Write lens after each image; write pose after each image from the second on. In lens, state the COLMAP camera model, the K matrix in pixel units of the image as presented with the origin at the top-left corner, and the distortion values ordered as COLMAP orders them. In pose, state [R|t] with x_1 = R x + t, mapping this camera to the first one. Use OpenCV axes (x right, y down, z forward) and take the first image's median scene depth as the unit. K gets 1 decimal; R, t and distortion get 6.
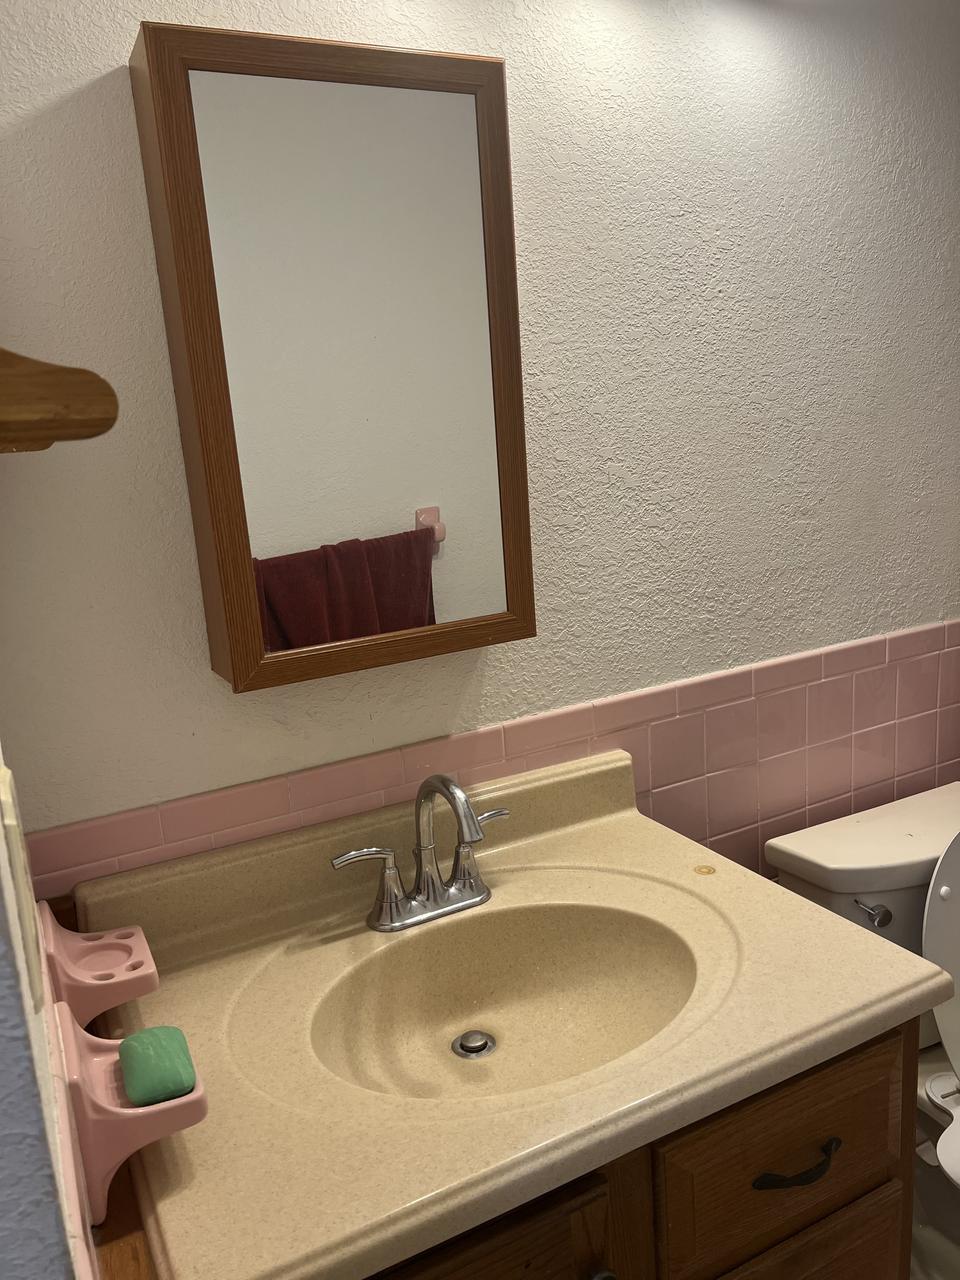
lens RADIAL K [[970.3, 0, 478.5], [0, 970.3, 639.1], [0, 0, 1]] dist [0.038129, -0.037474]
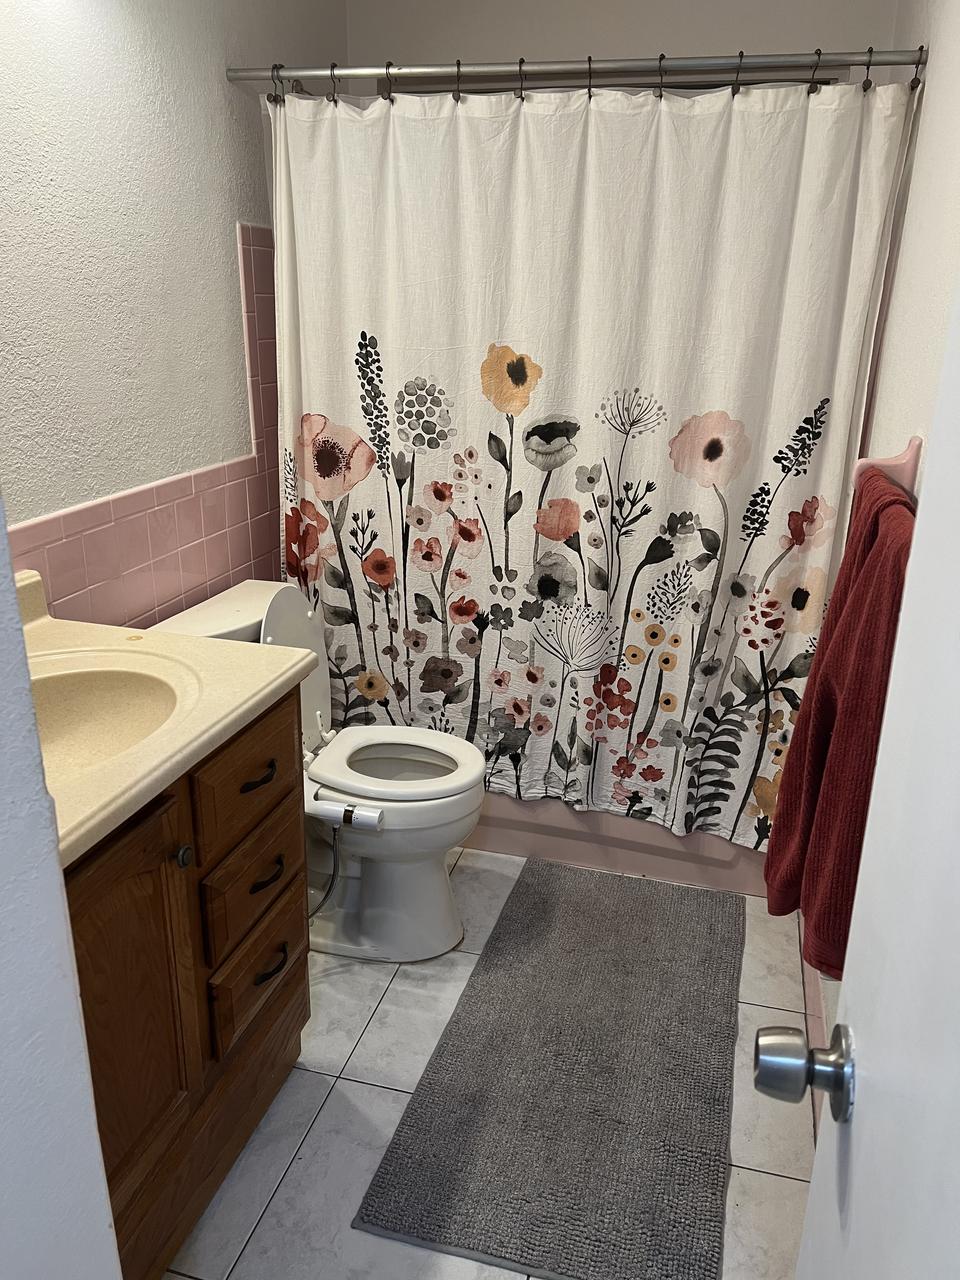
lens RADIAL K [[970.3, 0, 484.4], [0, 970.3, 641.7], [0, 0, 1]] dist [0.038129, -0.037474]
pose [[0.678972, -0.166274, 0.715088, -0.339679], [0.087424, 0.985397, 0.146118, 0.073522], [-0.728941, -0.036694, 0.683593, -0.230306]]
